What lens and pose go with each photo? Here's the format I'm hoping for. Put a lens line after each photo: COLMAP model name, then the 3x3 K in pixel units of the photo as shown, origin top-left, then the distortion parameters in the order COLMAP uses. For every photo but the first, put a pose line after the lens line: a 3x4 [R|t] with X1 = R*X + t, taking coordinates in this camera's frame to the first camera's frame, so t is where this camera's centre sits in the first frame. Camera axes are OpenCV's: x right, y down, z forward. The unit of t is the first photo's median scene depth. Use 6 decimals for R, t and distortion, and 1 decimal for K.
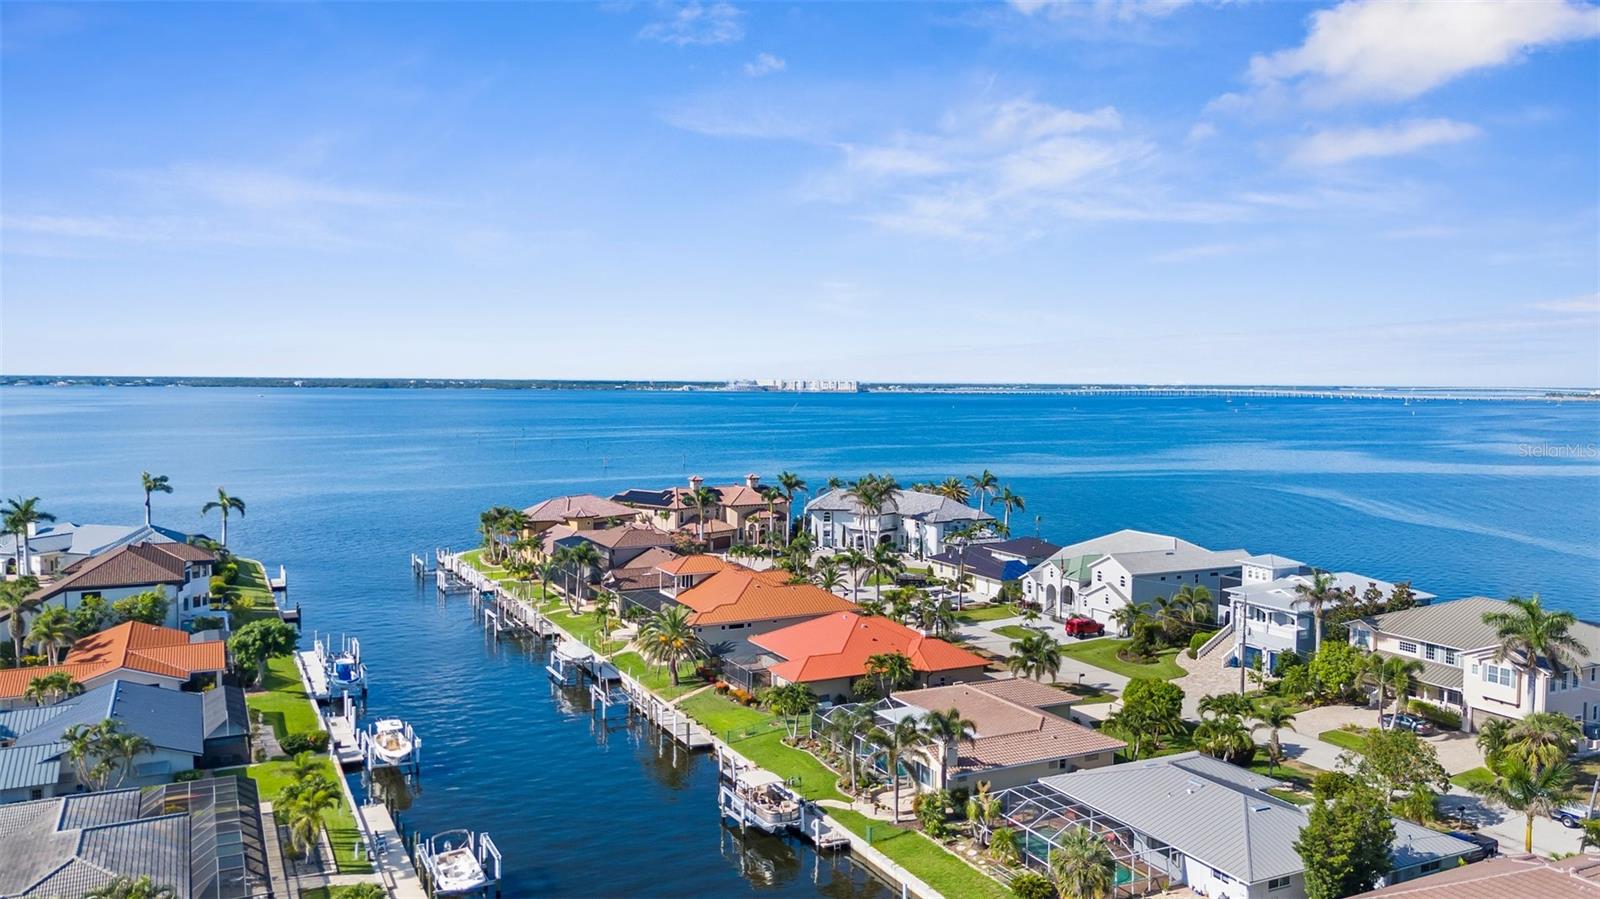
lens RADIAL K [[1180.8, 0, 800.0], [0, 1180.8, 449.5], [0, 0, 1]] dist [0.054895, -0.006147]
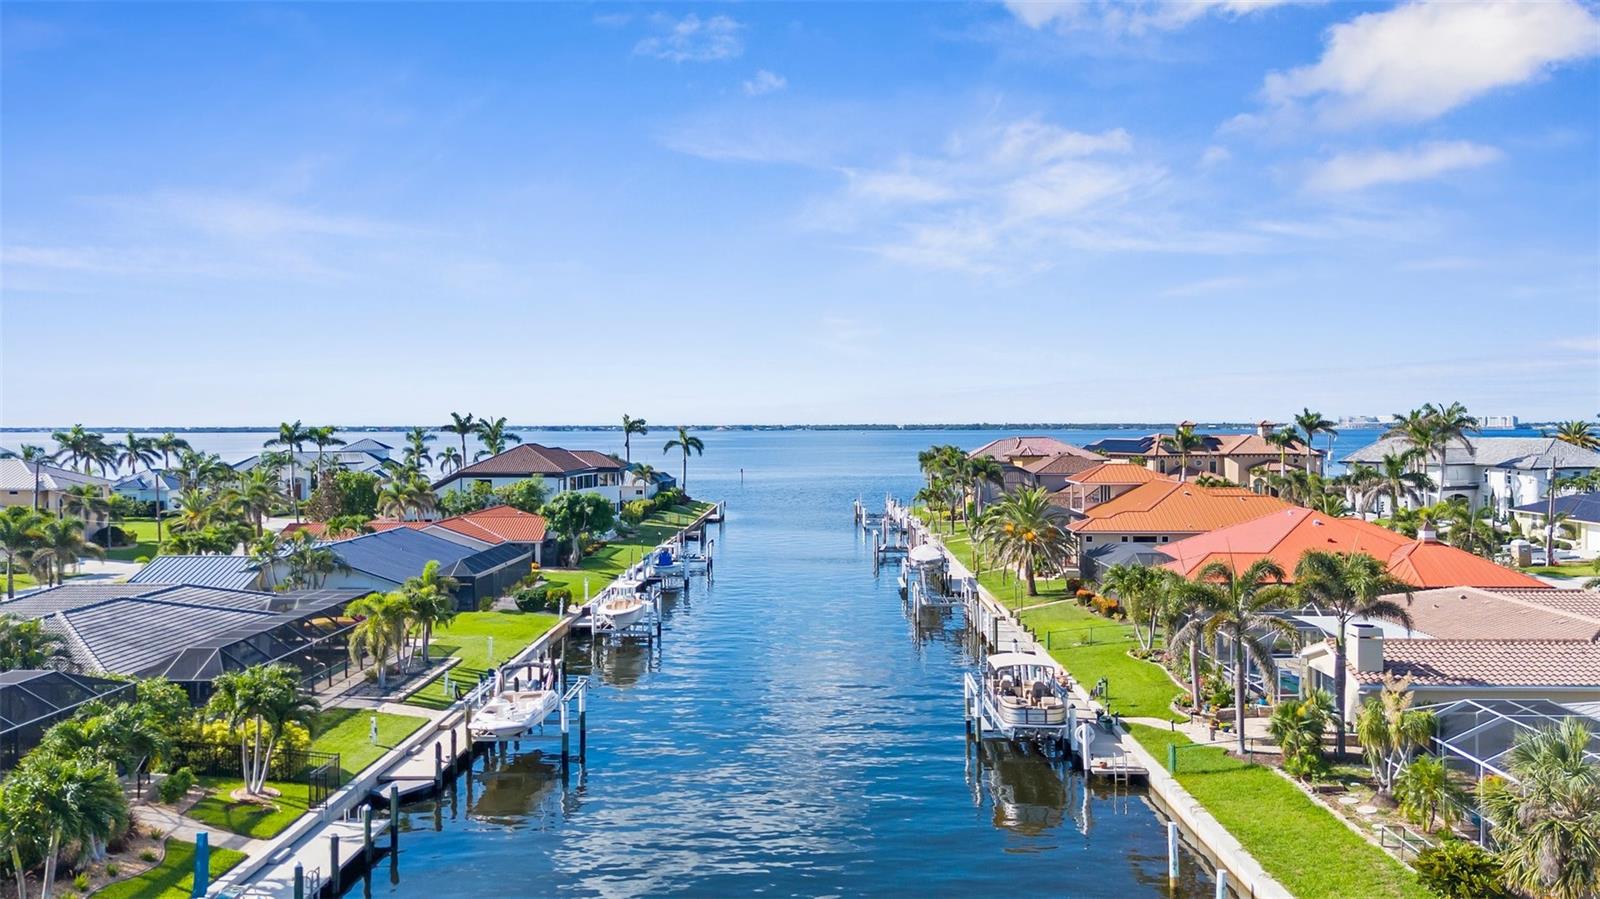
lens RADIAL K [[1180.8, 0, 800.0], [0, 1180.8, 449.5], [0, 0, 1]] dist [0.054895, -0.006147]
pose [[0.881500, -0.001934, -0.472179, 0.119062], [-0.017188, 0.999198, -0.036179, 0.144915], [0.471870, 0.040008, 0.880760, 0.302659]]
